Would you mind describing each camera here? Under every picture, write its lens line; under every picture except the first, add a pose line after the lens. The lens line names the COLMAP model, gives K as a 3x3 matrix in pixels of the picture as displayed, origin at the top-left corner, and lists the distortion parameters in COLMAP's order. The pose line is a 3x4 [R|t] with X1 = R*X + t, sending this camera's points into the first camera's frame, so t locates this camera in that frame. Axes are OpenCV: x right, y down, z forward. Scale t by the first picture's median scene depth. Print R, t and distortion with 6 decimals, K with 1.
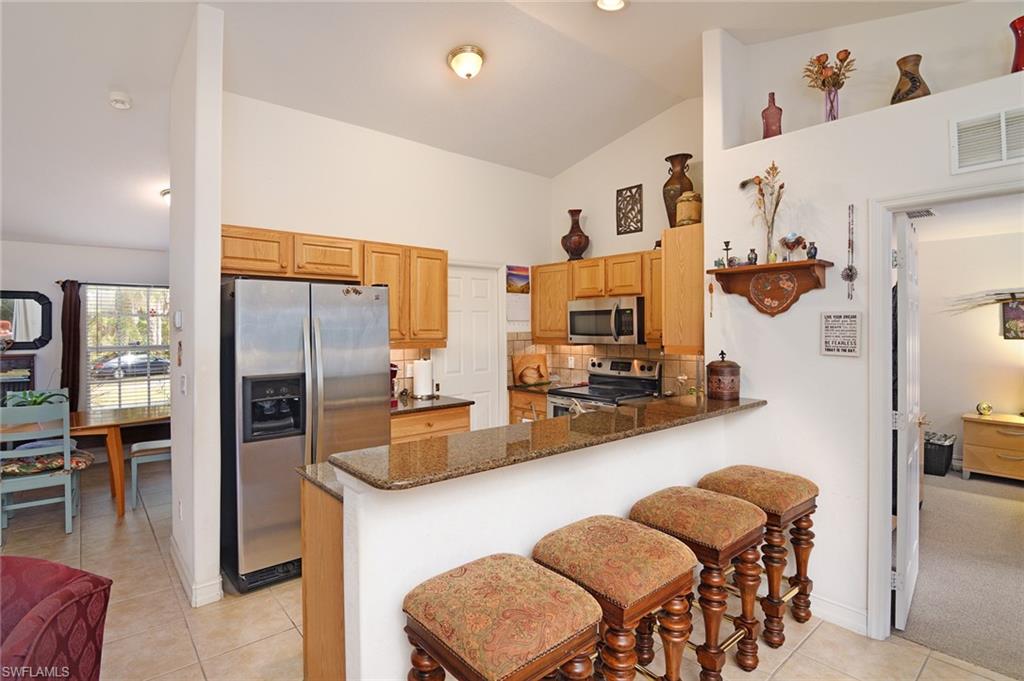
lens RADIAL K [[503.7, 0, 503.2], [0, 503.7, 335.9], [0, 0, 1]] dist [0.001012, -0.012267]
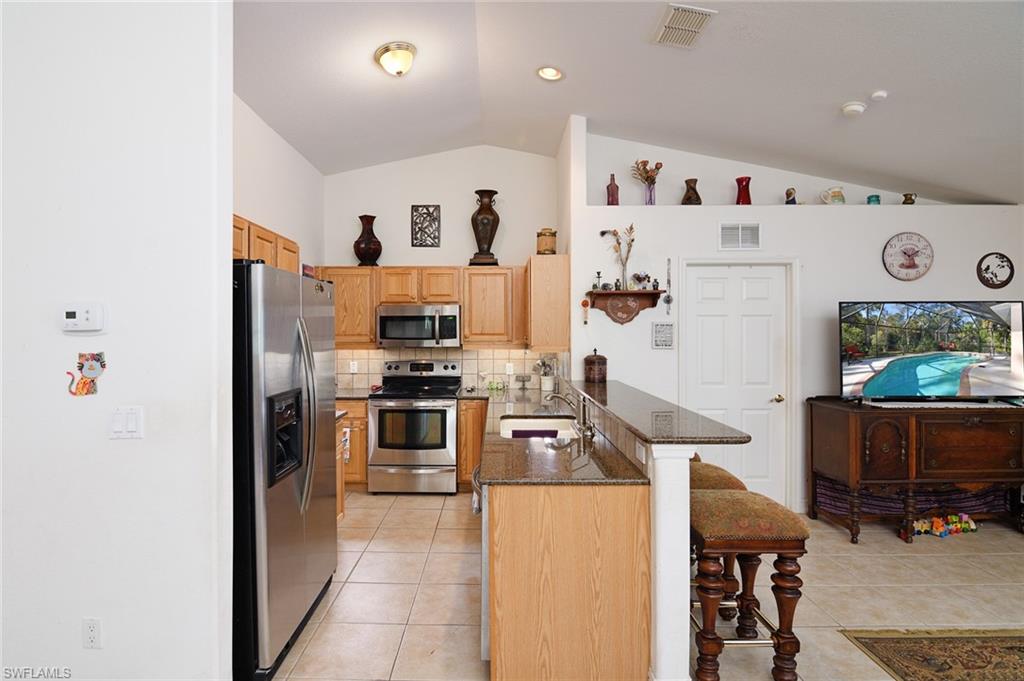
lens RADIAL K [[513.1, 0, 477.2], [0, 513.1, 335.0], [0, 0, 1]] dist [0.010820, -0.013509]
pose [[0.682860, -0.005425, 0.730529, -0.579658], [0.013015, 0.999904, -0.004741, -0.003314], [-0.730434, 0.012745, 0.682865, 0.173132]]
